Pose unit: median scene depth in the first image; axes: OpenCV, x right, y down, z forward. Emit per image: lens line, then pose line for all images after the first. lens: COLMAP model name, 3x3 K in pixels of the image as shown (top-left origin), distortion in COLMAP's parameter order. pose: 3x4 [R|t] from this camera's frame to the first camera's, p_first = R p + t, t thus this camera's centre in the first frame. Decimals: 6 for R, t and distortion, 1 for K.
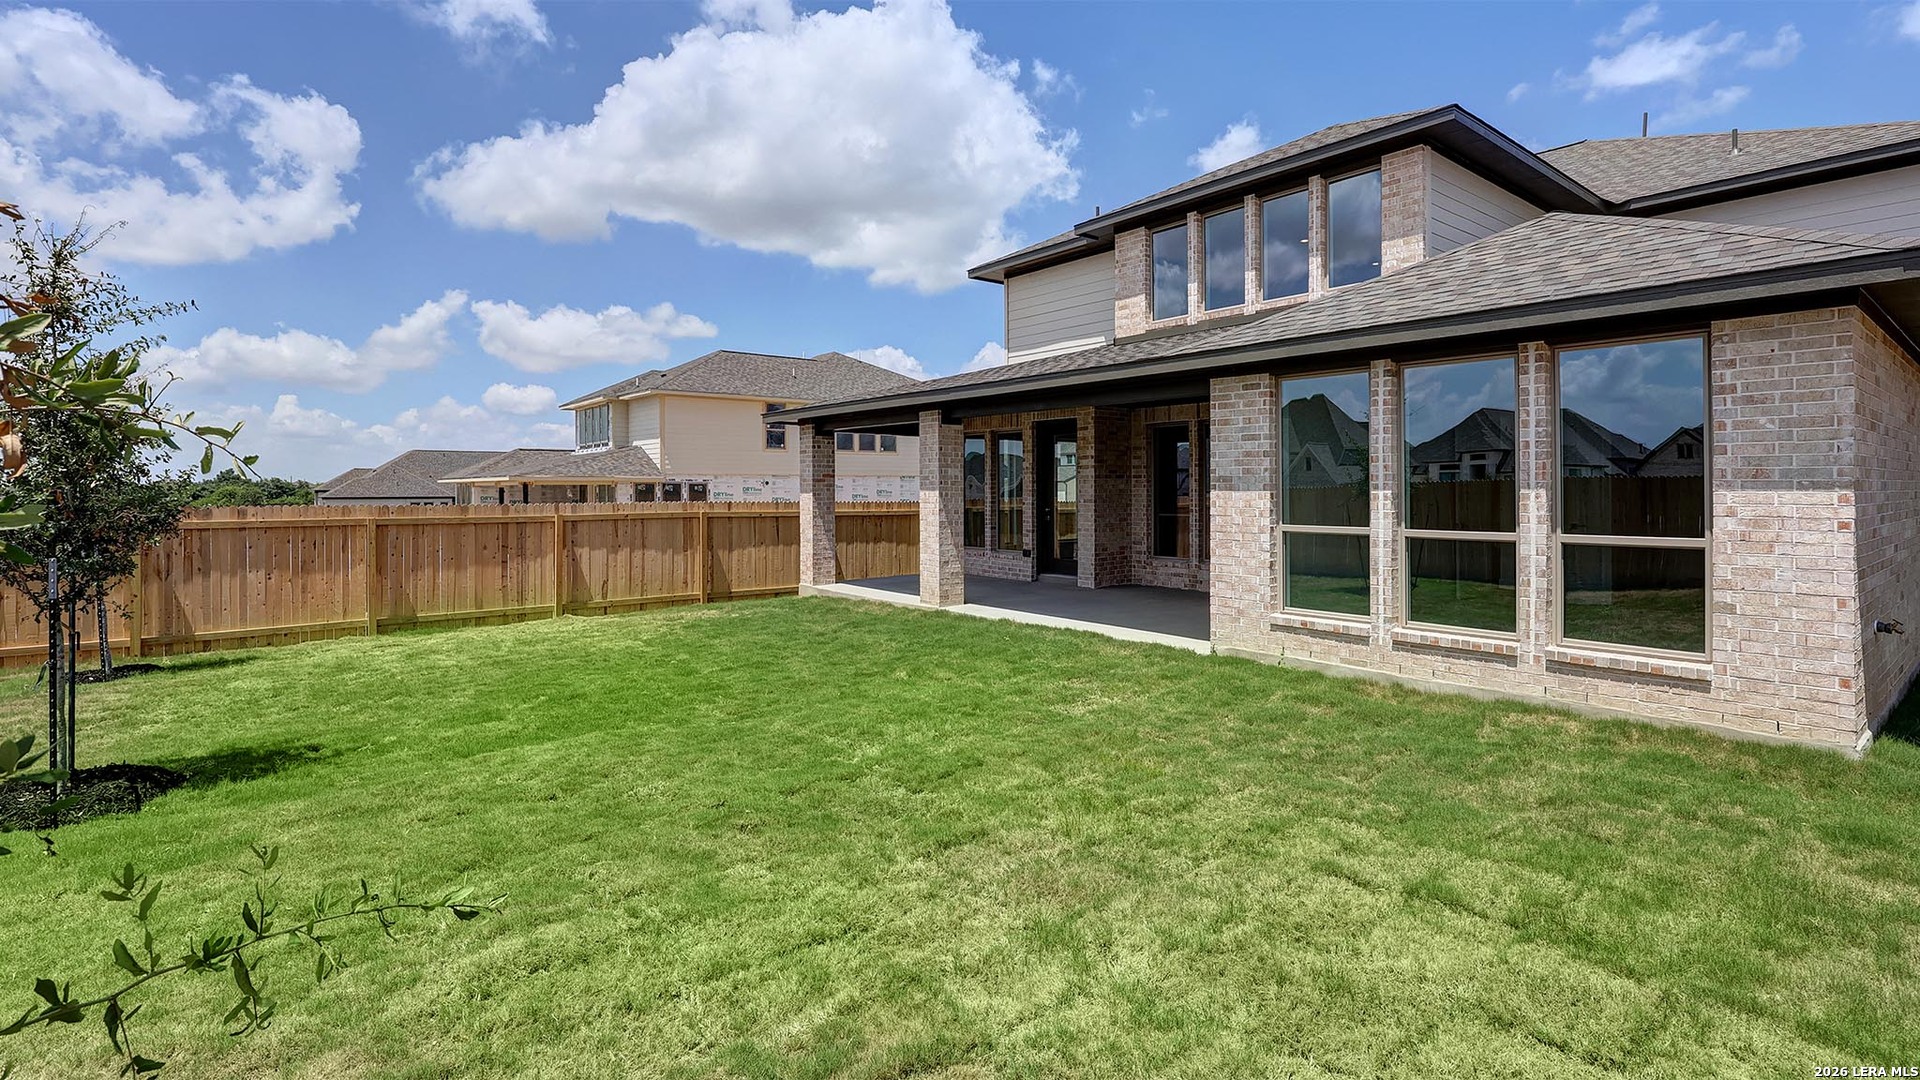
lens RADIAL K [[873.9, 0, 956.4], [0, 873.9, 496.3], [0, 0, 1]] dist [-0.000234, -0.000156]
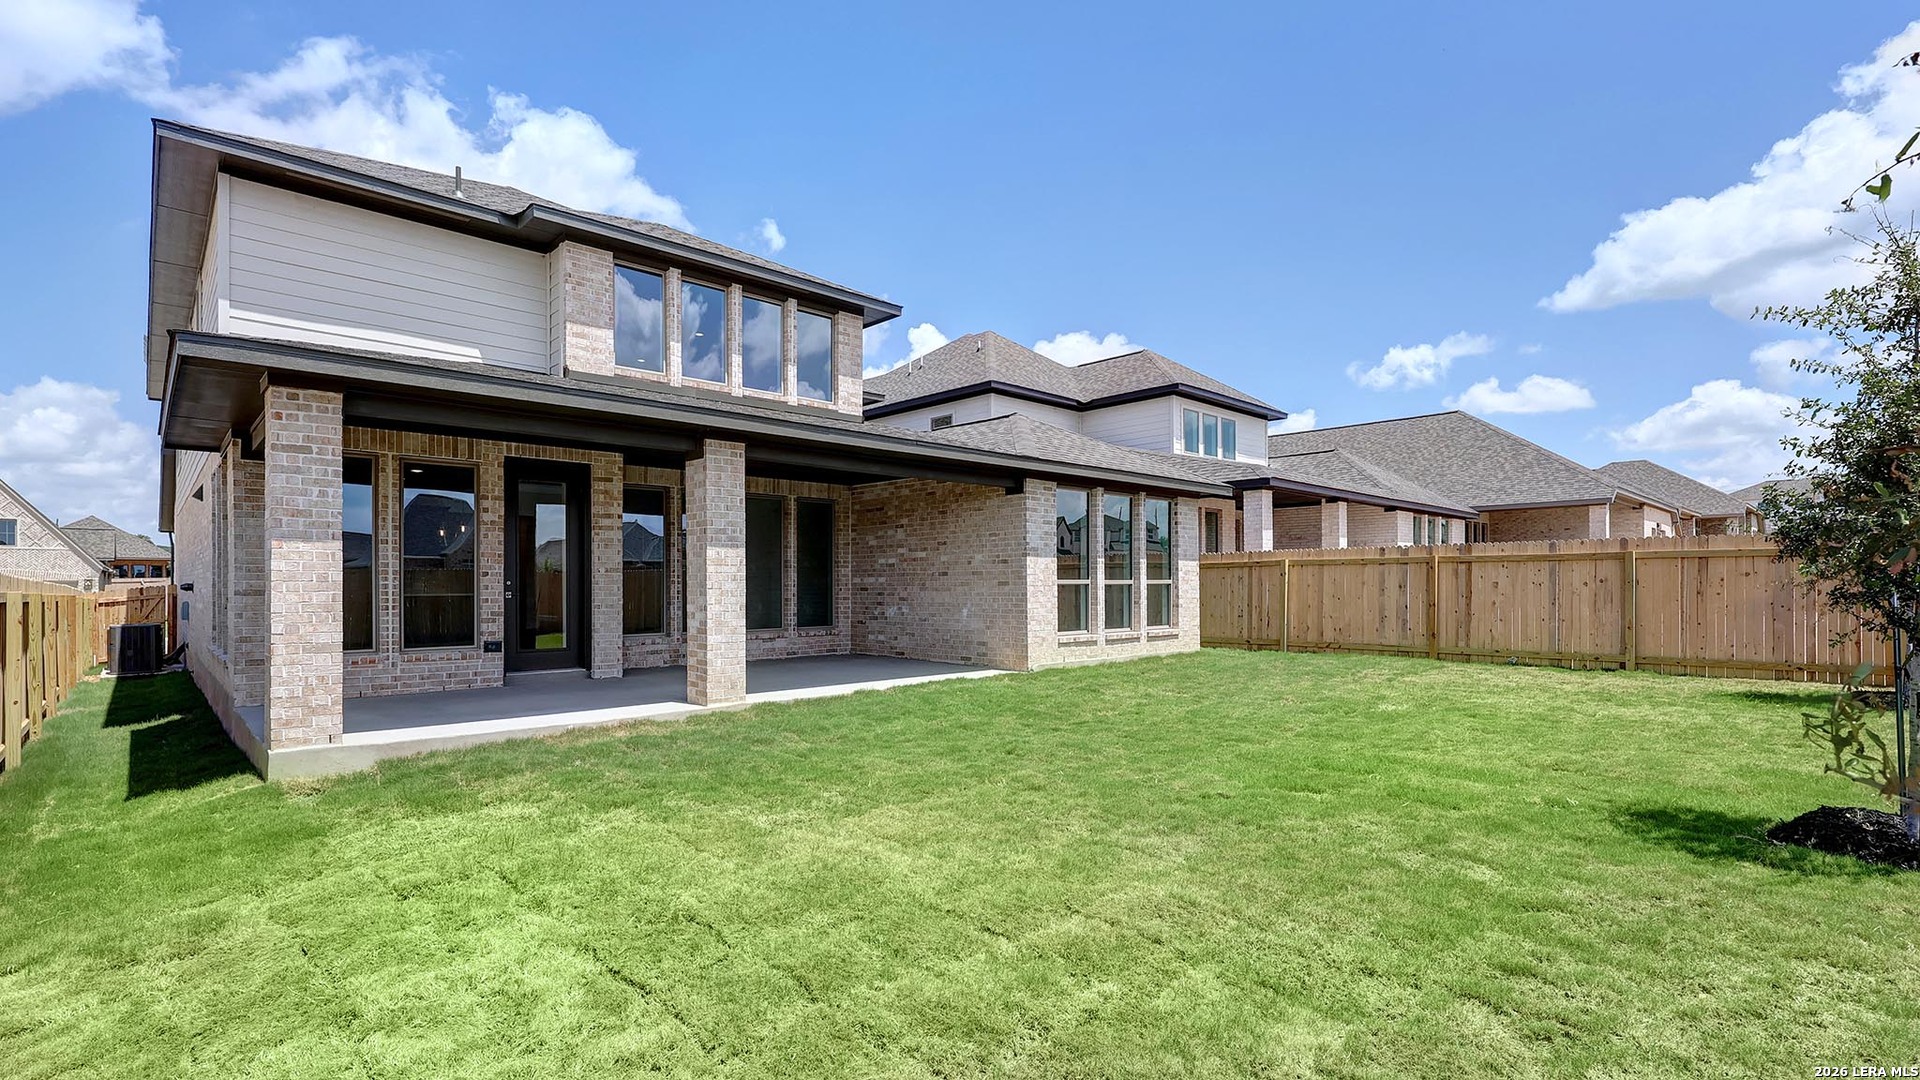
lens RADIAL K [[879.1, 0, 951.9], [0, 879.1, 580.8], [0, 0, 1]] dist [-0.000507, -0.000032]
pose [[-0.071393, 0.007362, 0.997421, -0.650401], [0.012399, 0.999902, -0.006493, 0.023143], [-0.997371, 0.011904, -0.071477, 0.710238]]
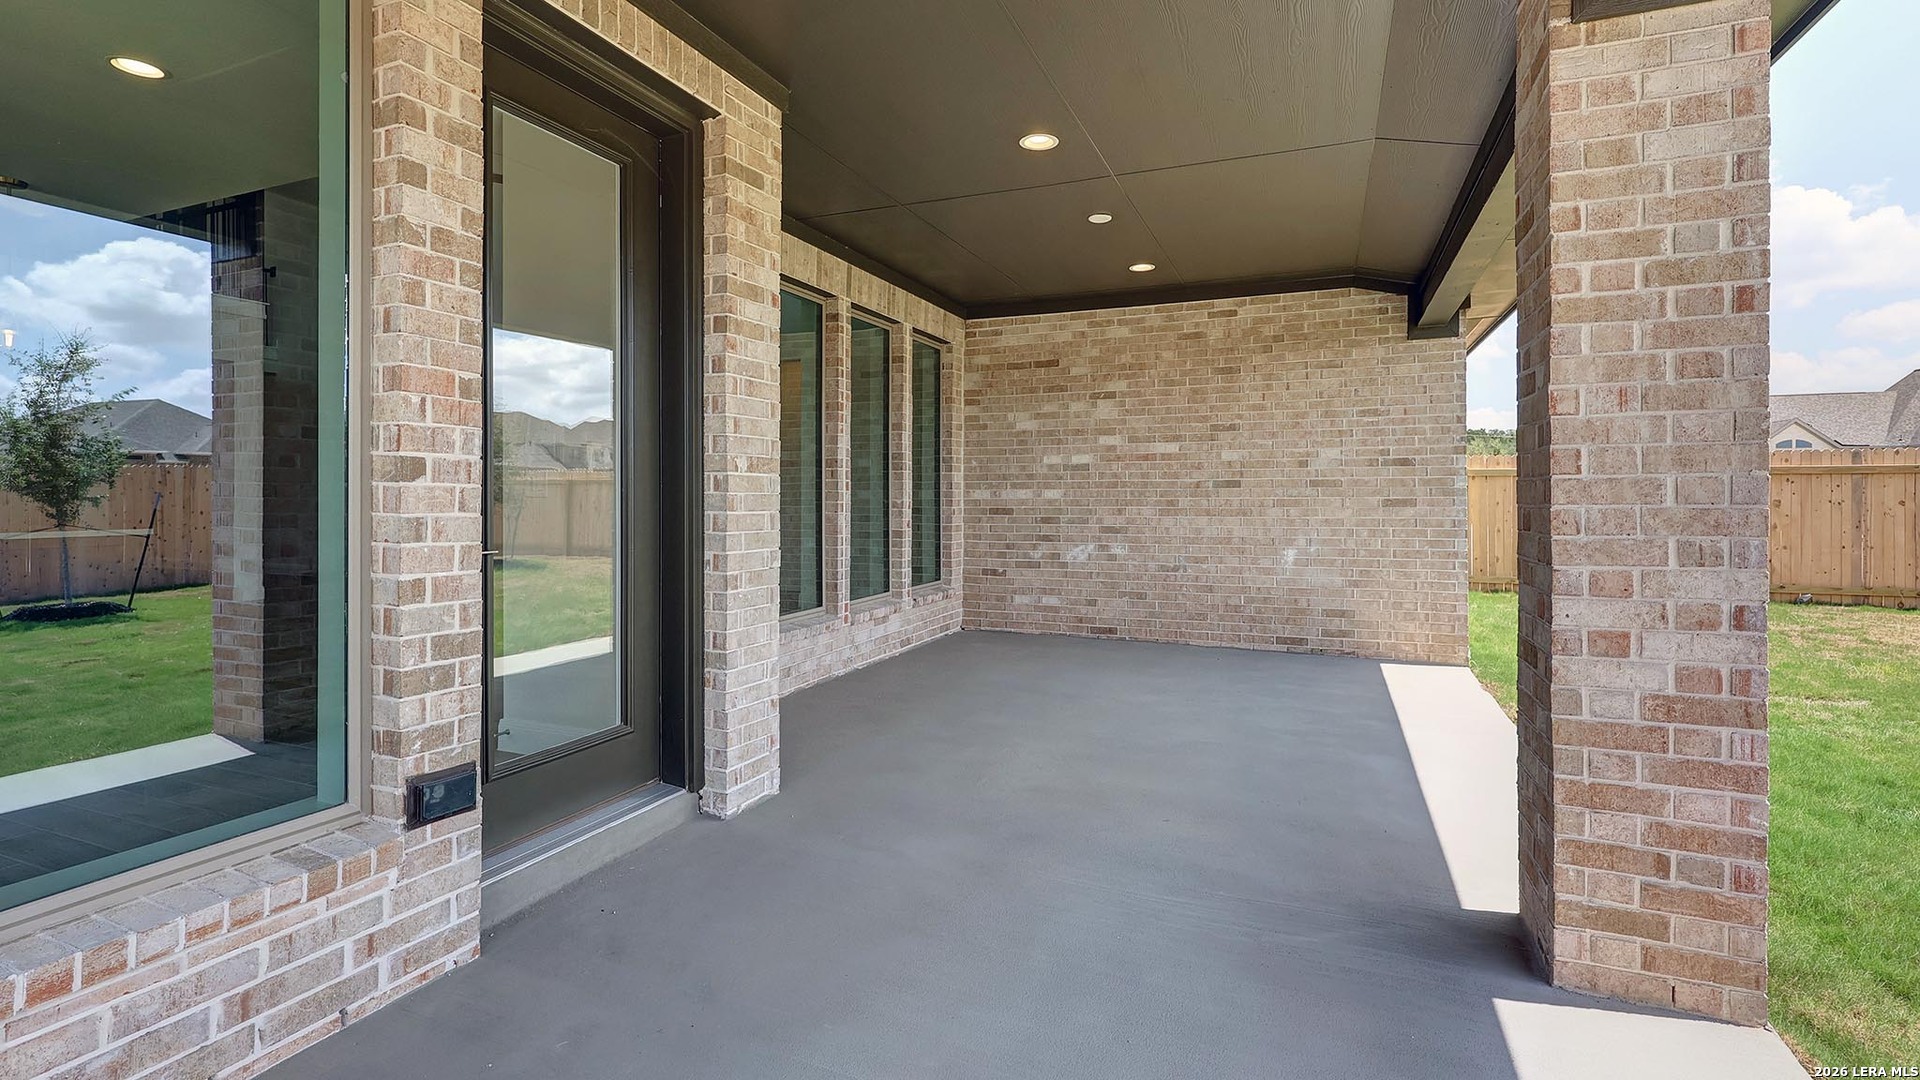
lens RADIAL K [[873.9, 0, 956.4], [0, 873.9, 496.3], [0, 0, 1]] dist [-0.000234, -0.000156]
pose [[-0.473566, 0.001701, 0.880756, -0.098966], [0.009365, 0.999951, 0.003105, 0.013804], [-0.880708, 0.009719, -0.473559, 1.021724]]
